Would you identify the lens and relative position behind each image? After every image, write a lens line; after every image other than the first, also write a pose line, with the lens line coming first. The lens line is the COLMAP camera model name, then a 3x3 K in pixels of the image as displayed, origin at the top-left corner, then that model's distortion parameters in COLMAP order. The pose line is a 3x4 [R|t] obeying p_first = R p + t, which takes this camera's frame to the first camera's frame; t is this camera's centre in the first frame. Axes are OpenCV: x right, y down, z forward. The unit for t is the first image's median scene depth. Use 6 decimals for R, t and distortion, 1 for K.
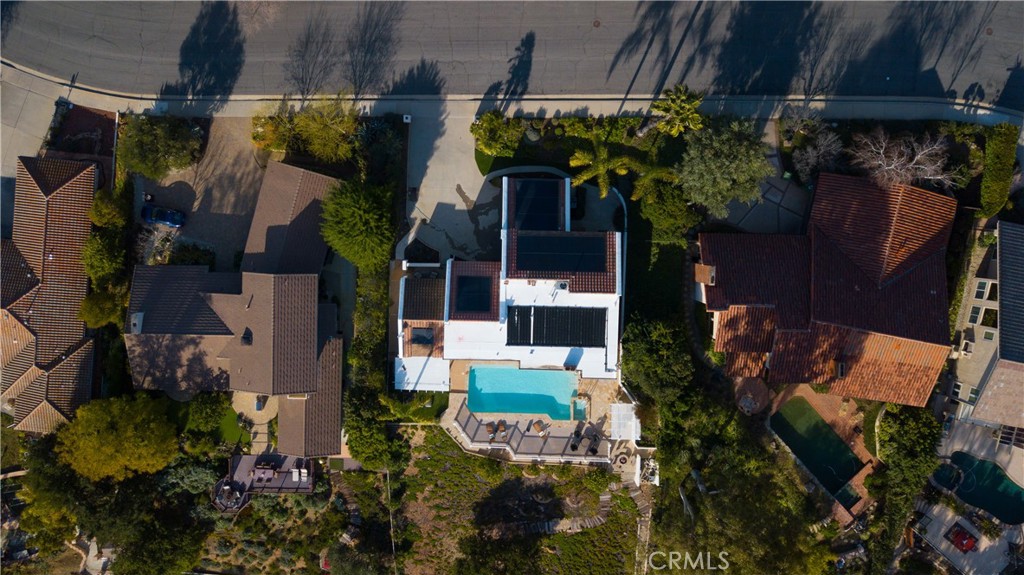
lens RADIAL K [[808.8, 0, 503.8], [0, 808.8, 285.1], [0, 0, 1]] dist [0.004308, -0.008099]
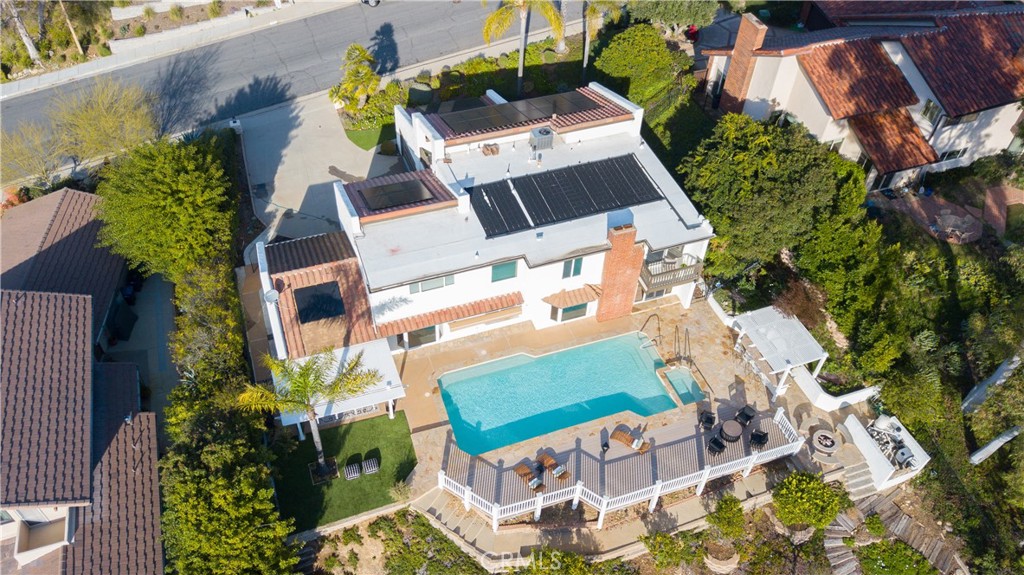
lens RADIAL K [[752.1, 0, 520.1], [0, 752.1, 291.0], [0, 0, 1]] dist [-0.010237, 0.000731]
pose [[0.929394, -0.252817, 0.268905, -0.106552], [0.369082, 0.632111, -0.681333, 0.401863], [0.002274, 0.732475, 0.680791, 0.681723]]
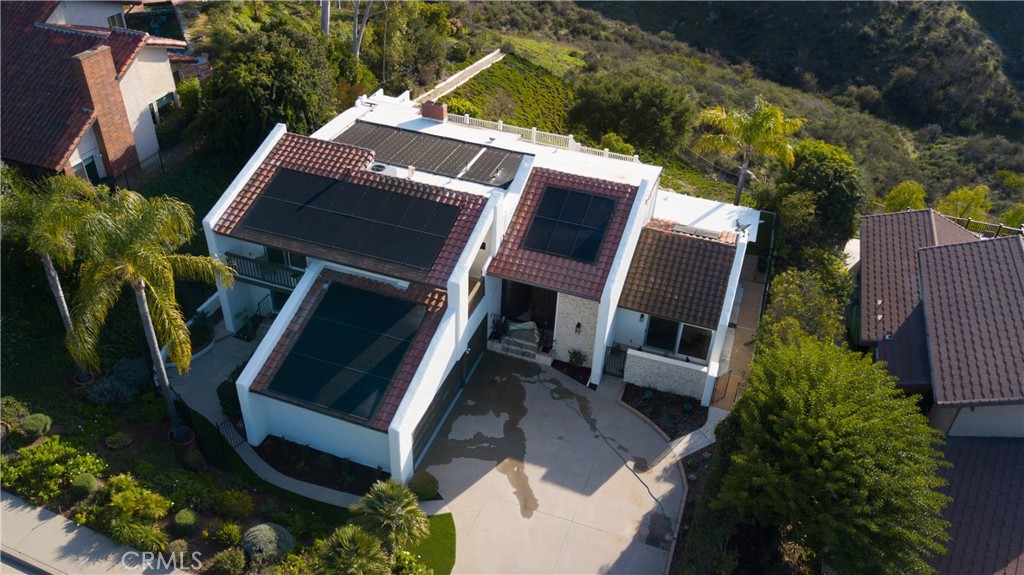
lens RADIAL K [[808.8, 0, 507.4], [0, 808.8, 286.5], [0, 0, 1]] dist [0.004308, -0.008099]
pose [[-0.945175, -0.223592, 0.238015, -0.114245], [0.325696, -0.592304, 0.736952, -0.335870], [-0.023799, 0.774069, 0.632654, 0.717345]]
